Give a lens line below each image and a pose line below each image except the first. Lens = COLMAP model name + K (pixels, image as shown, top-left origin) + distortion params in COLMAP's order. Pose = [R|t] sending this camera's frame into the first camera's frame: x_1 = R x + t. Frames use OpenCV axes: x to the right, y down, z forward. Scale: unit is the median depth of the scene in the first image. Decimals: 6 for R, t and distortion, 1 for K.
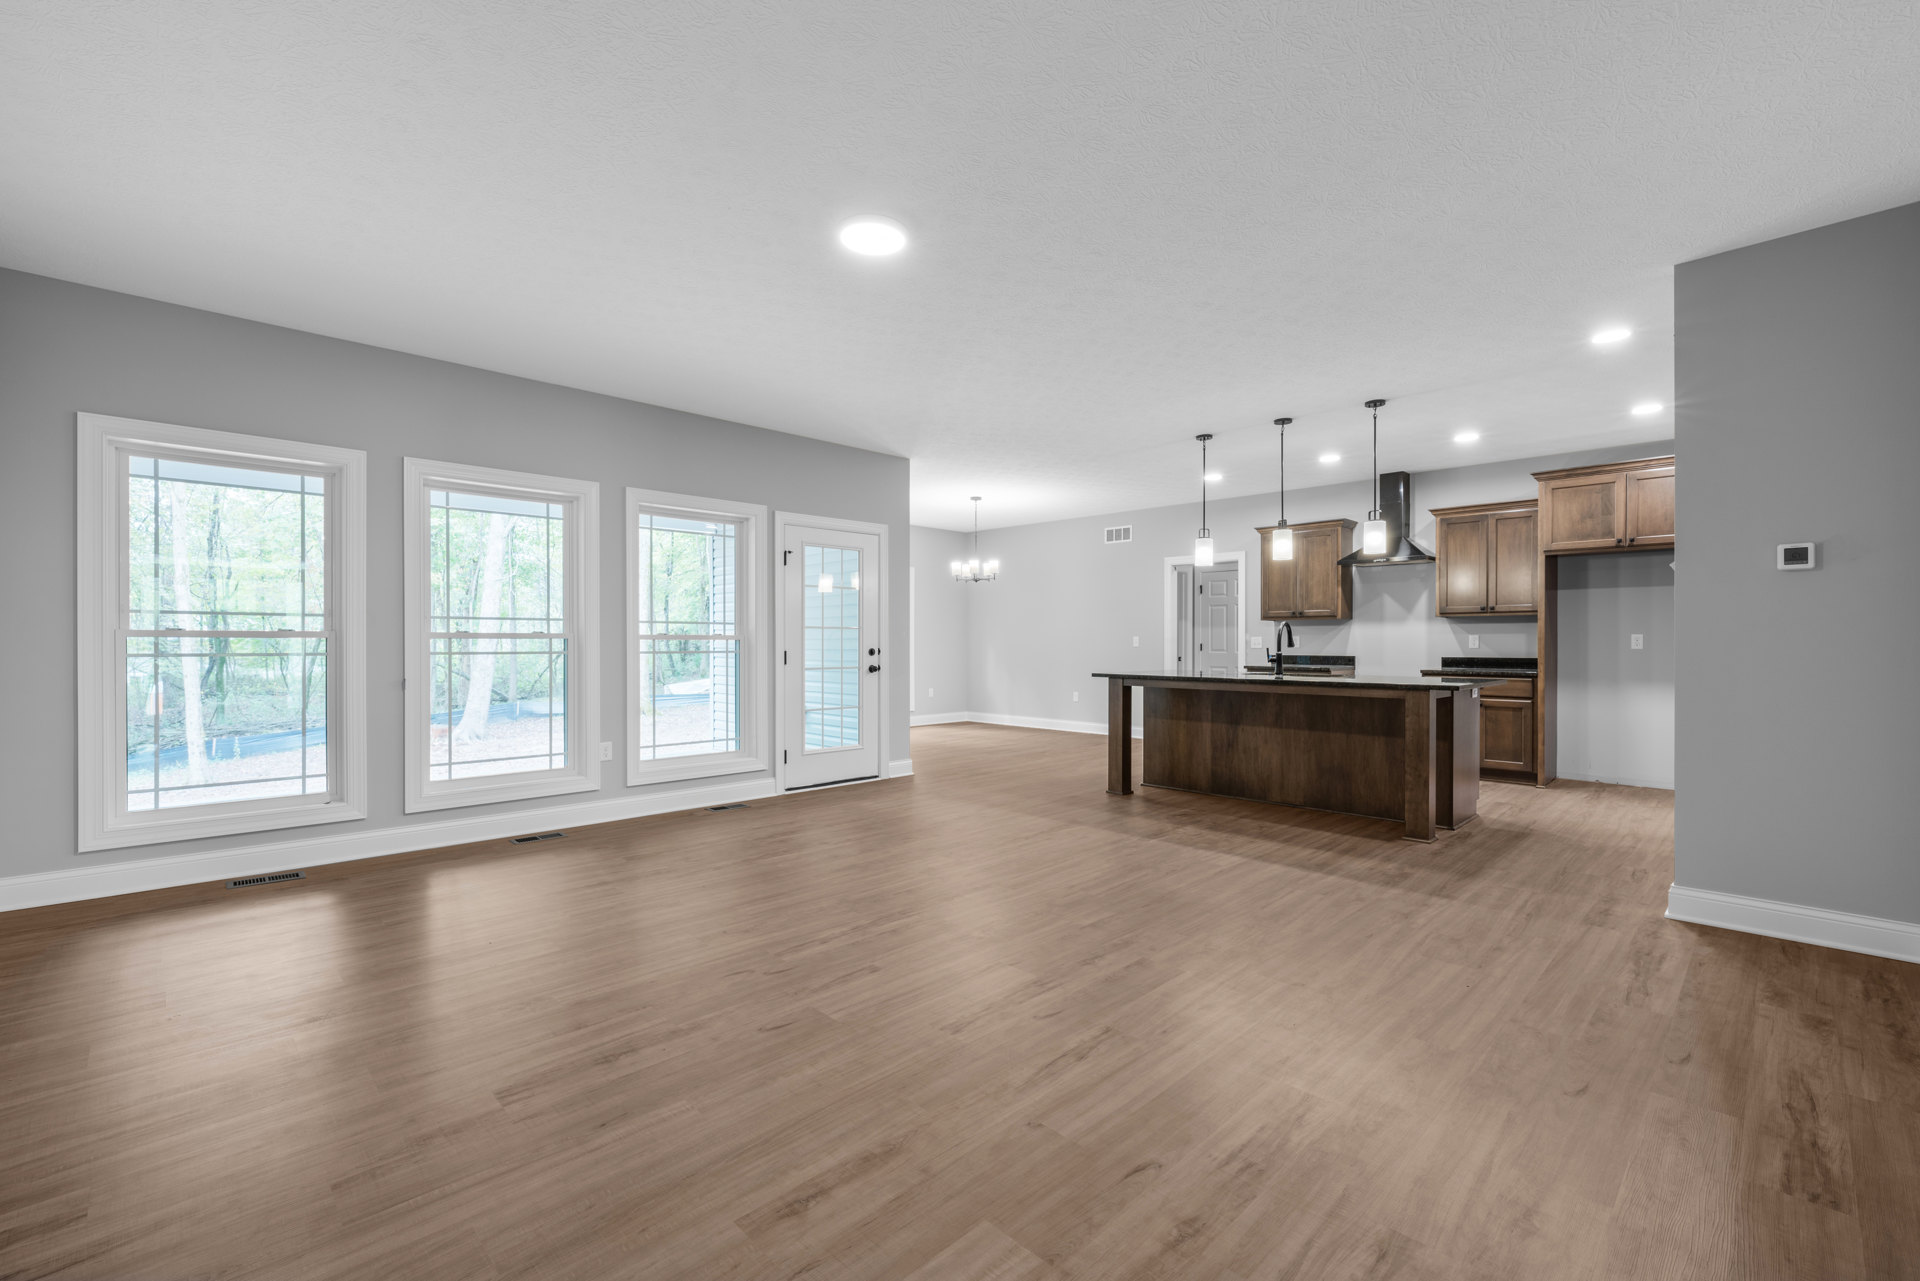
lens RADIAL K [[820.6, 0, 960.0], [0, 820.6, 640.5], [0, 0, 1]] dist [0.000350, 0.000182]
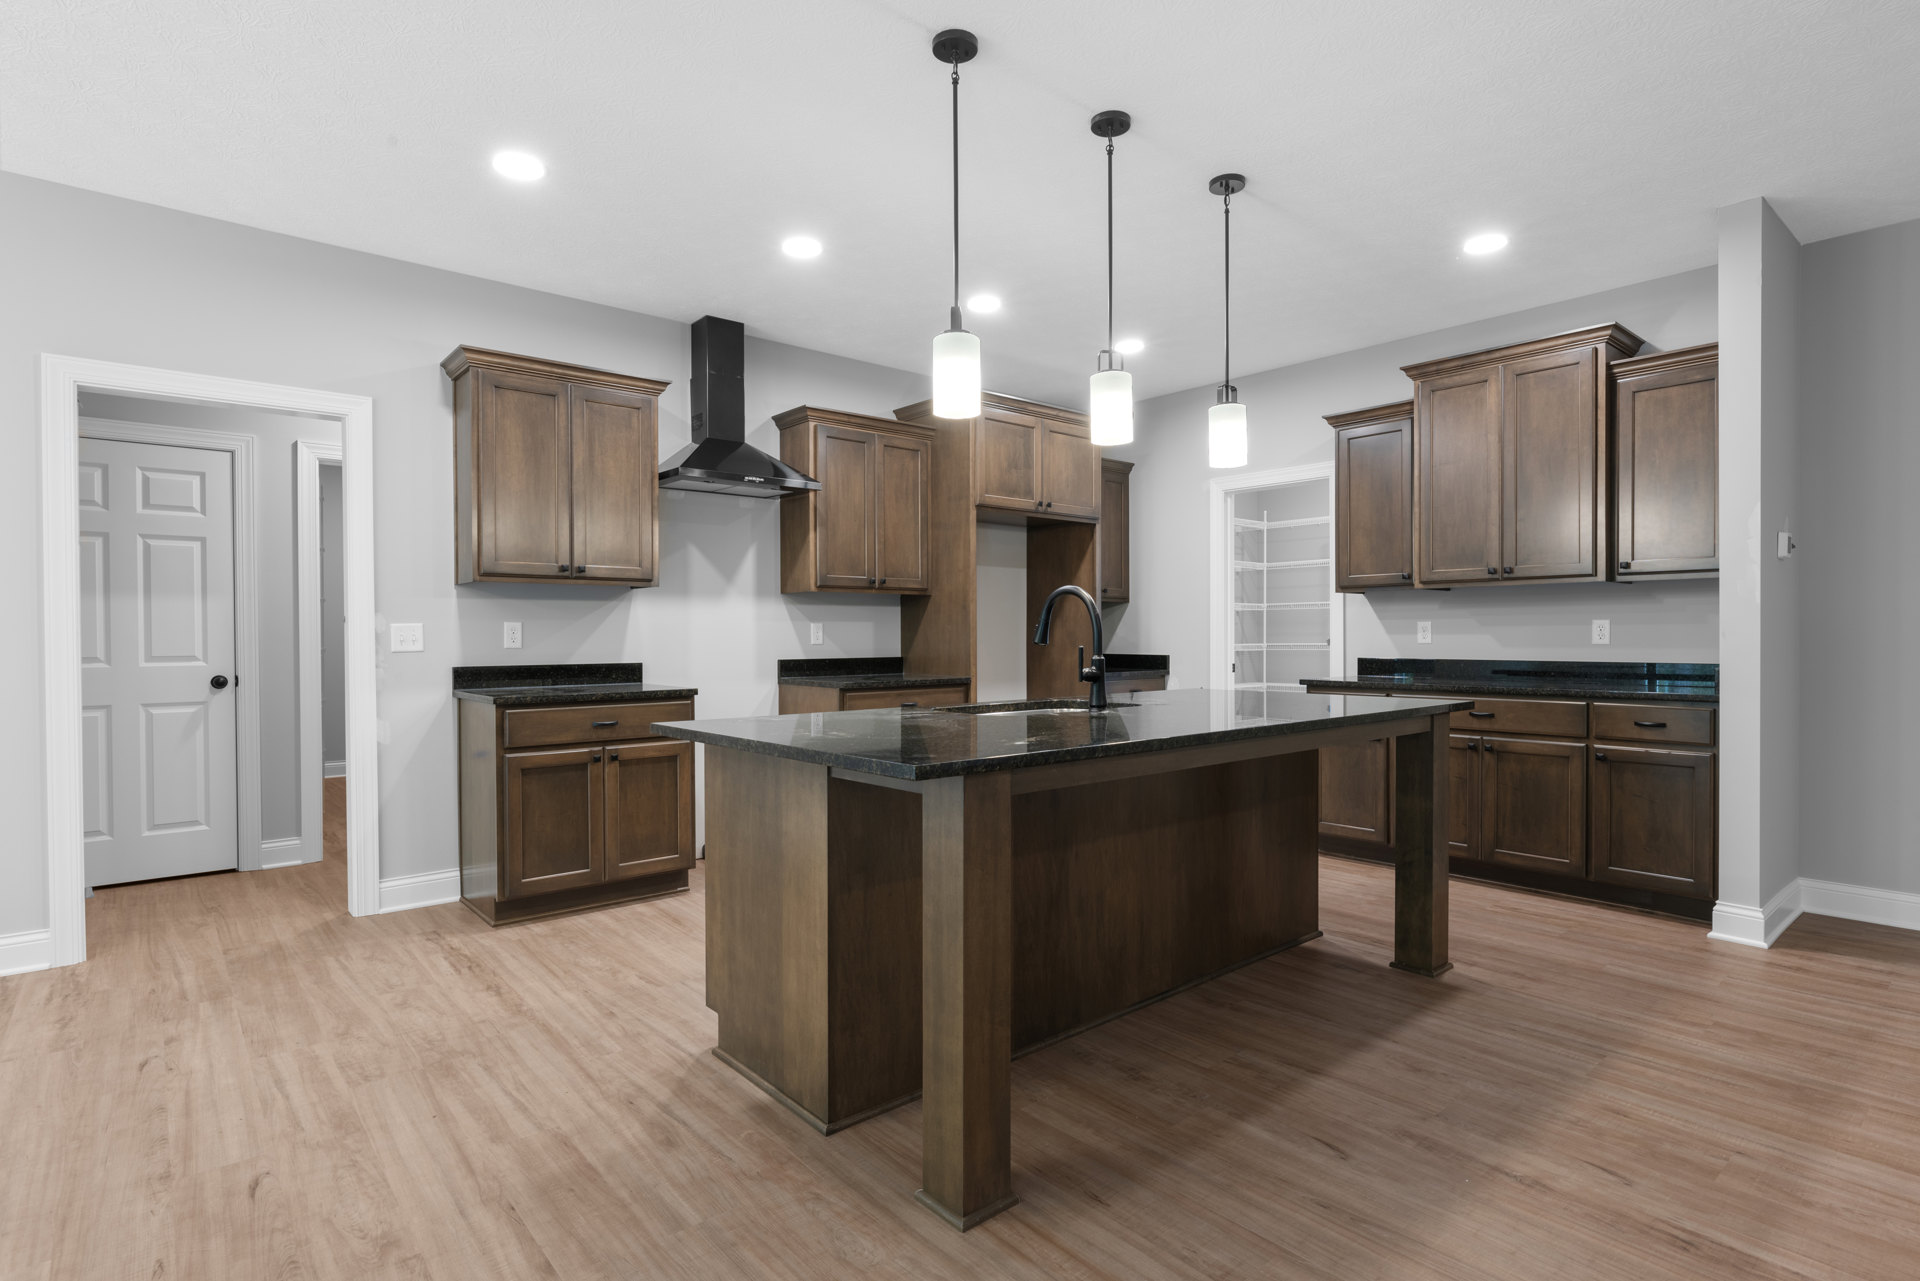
lens RADIAL K [[973.2, 0, 960.0], [0, 973.2, 640.5], [0, 0, 1]] dist [0.000267, 0.000413]
pose [[0.073372, -0.008189, 0.997271, -0.218647], [0.001779, 0.999966, 0.008080, 0.000948], [-0.997303, 0.001182, 0.073384, 1.725872]]
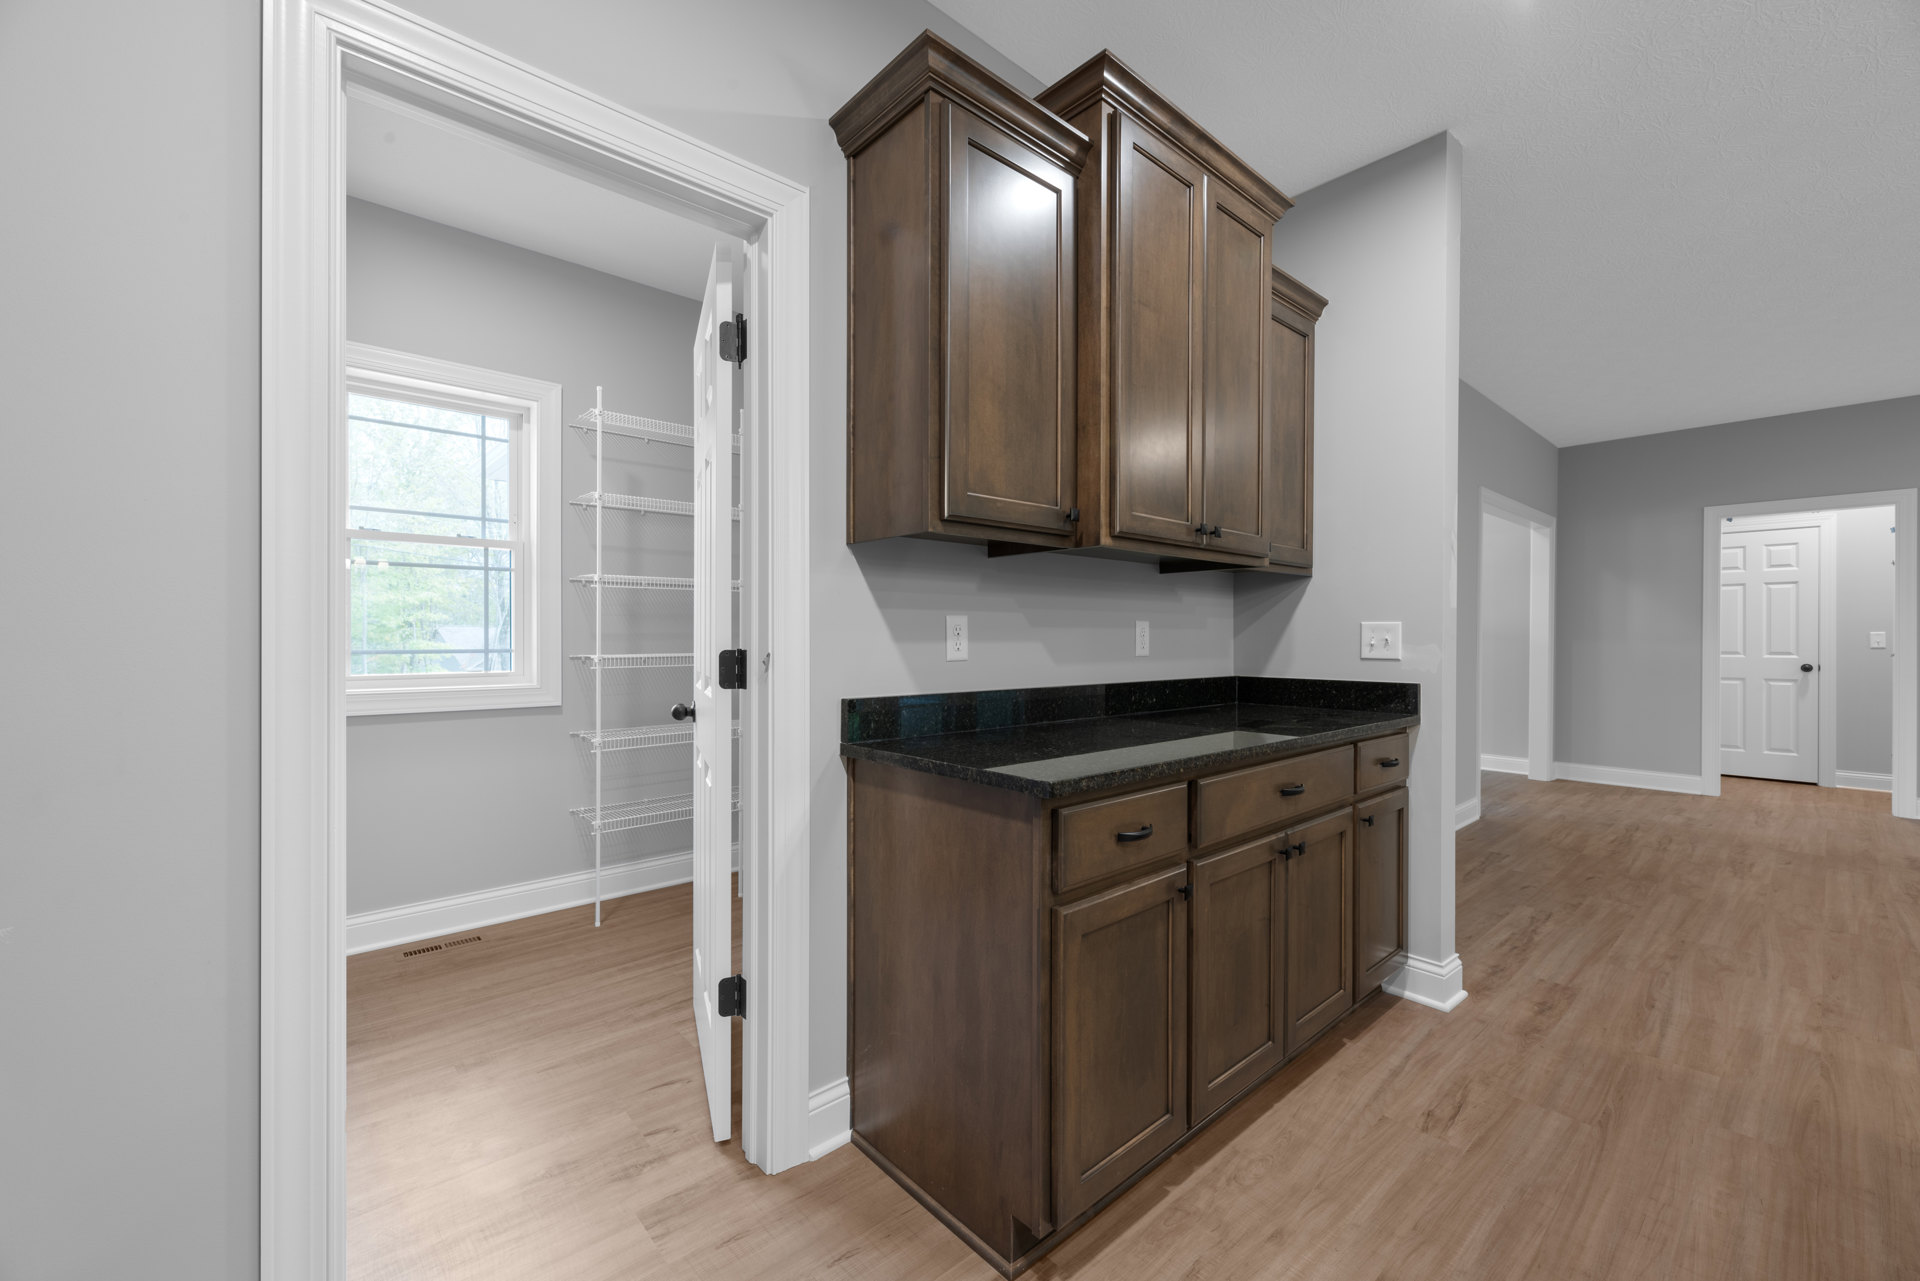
lens RADIAL K [[771.8, 0, 960.0], [0, 771.8, 640.5], [0, 0, 1]] dist [0.001478, 0.000374]
pose [[-0.998494, -0.004292, 0.054687, 1.259455], [-0.004252, 0.999991, 0.000852, 0.003418], [-0.054690, 0.000618, -0.998503, 1.703236]]
